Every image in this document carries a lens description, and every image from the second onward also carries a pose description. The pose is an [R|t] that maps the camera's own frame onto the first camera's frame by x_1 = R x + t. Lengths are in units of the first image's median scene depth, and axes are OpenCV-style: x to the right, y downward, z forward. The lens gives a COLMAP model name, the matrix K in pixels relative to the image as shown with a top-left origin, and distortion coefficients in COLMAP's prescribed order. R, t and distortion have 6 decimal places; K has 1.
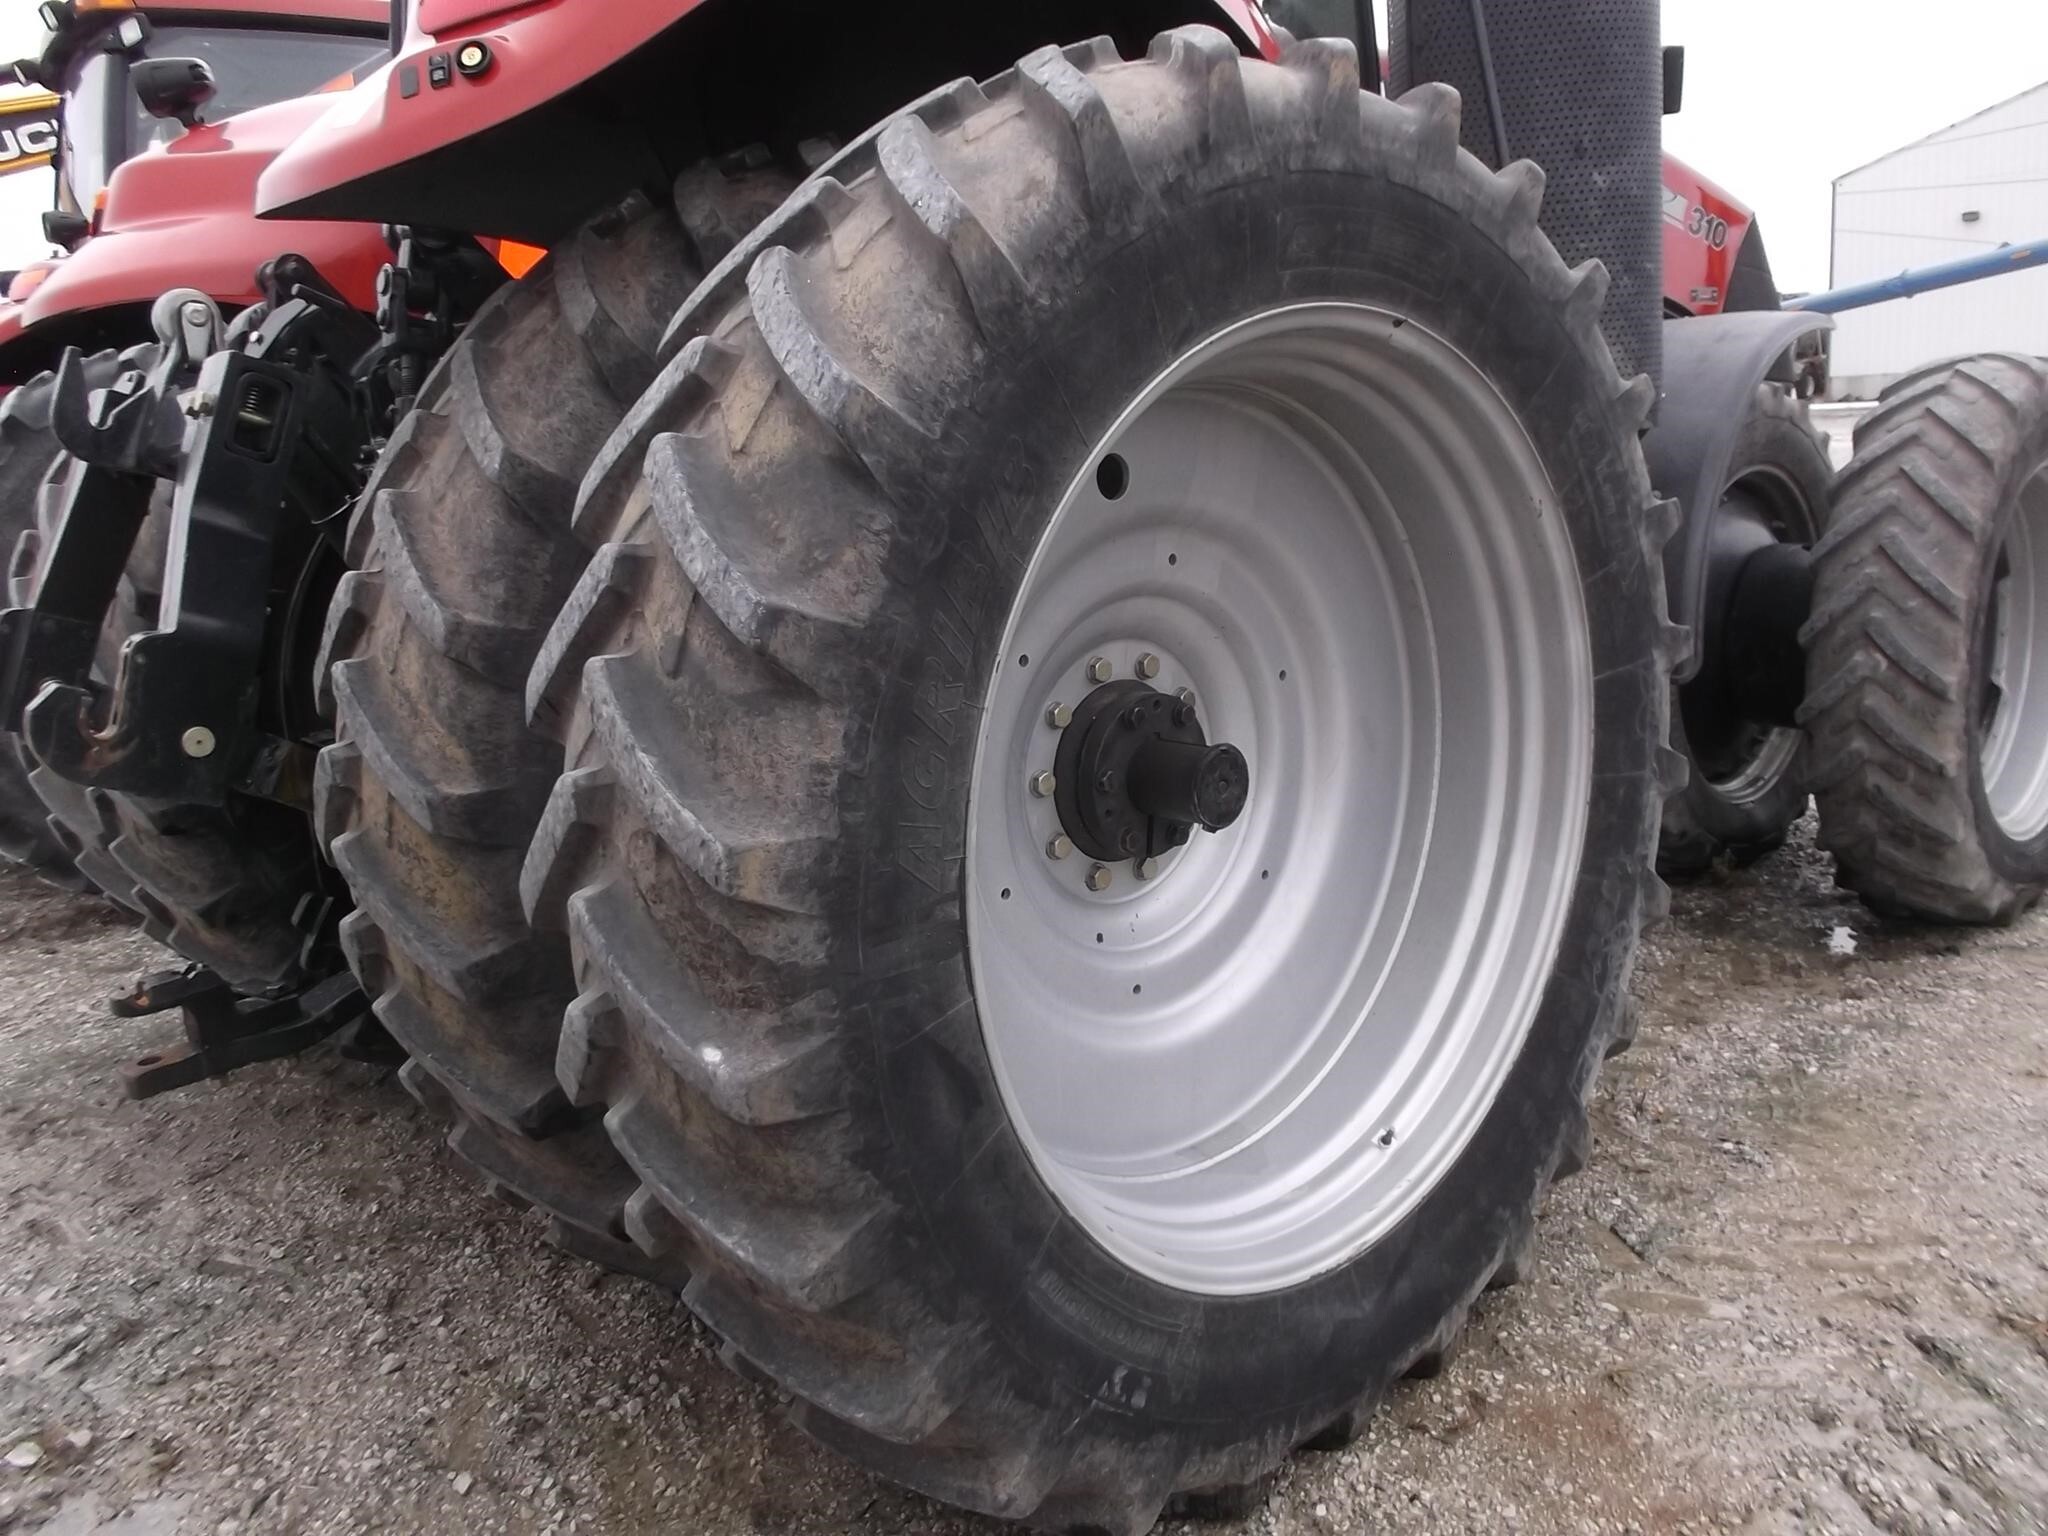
lens RADIAL K [[1624.1, 0, 1022.2], [0, 1624.1, 765.4], [0, 0, 1]] dist [-0.029205, 0.003189]
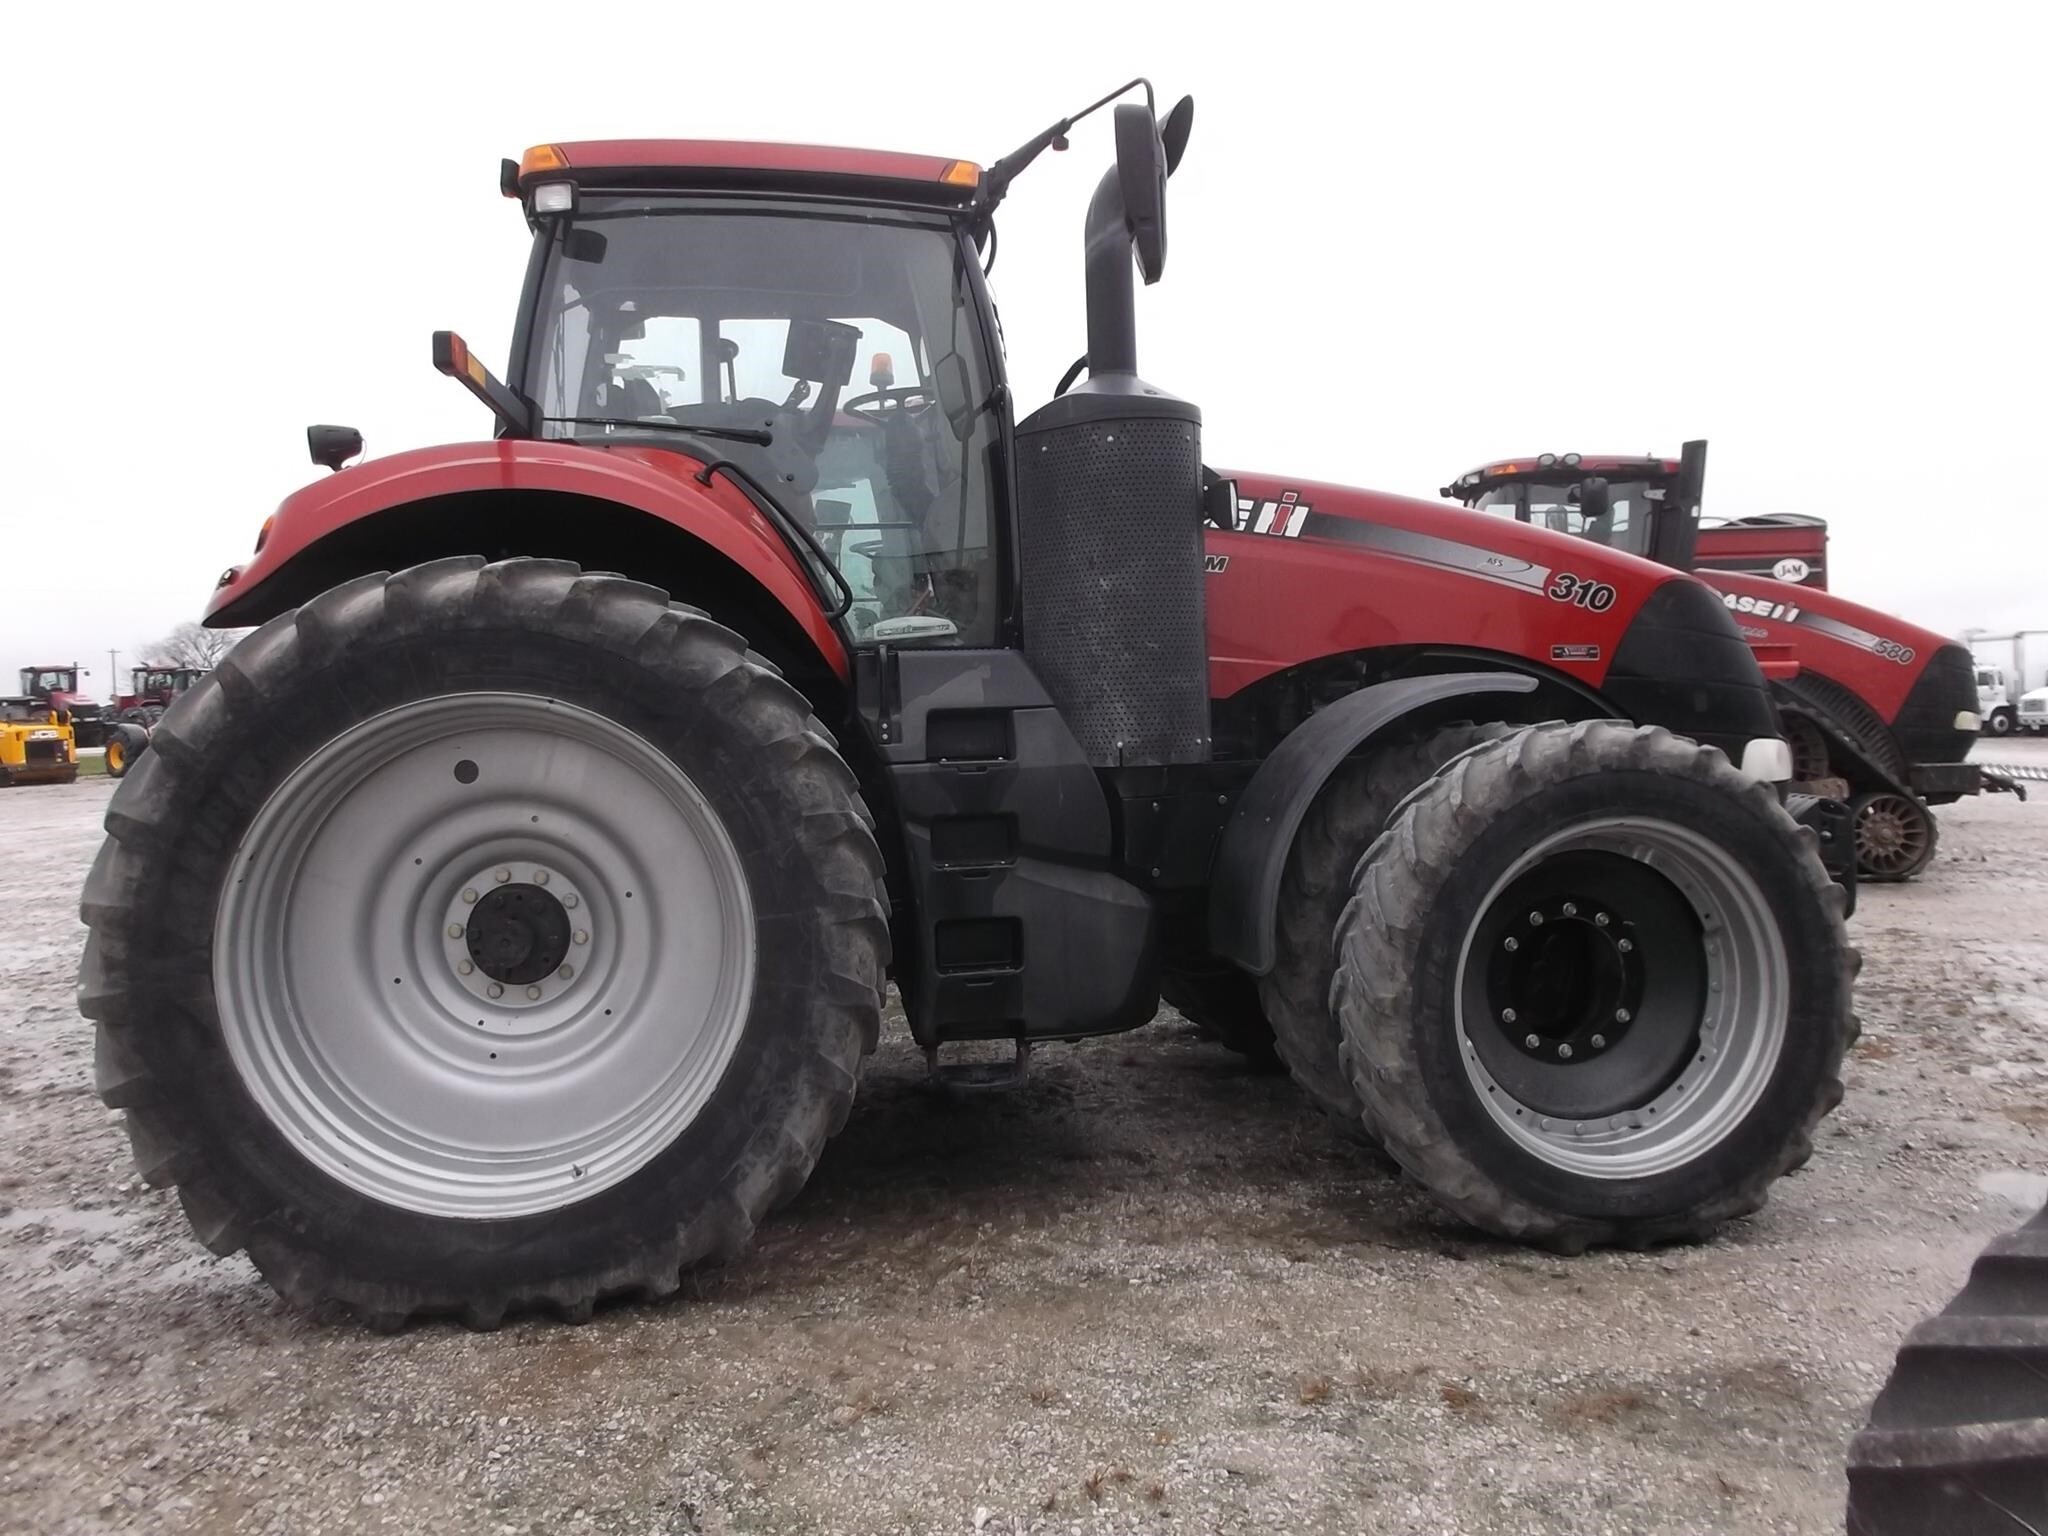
lens RADIAL K [[1602.7, 0, 1017.6], [0, 1602.7, 767.6], [0, 0, 1]] dist [-0.035914, 0.017460]
pose [[0.823321, 0.065125, -0.563827, 1.976288], [-0.153154, 0.982038, -0.110209, -0.089398], [0.546522, 0.177090, 0.818506, -0.231648]]
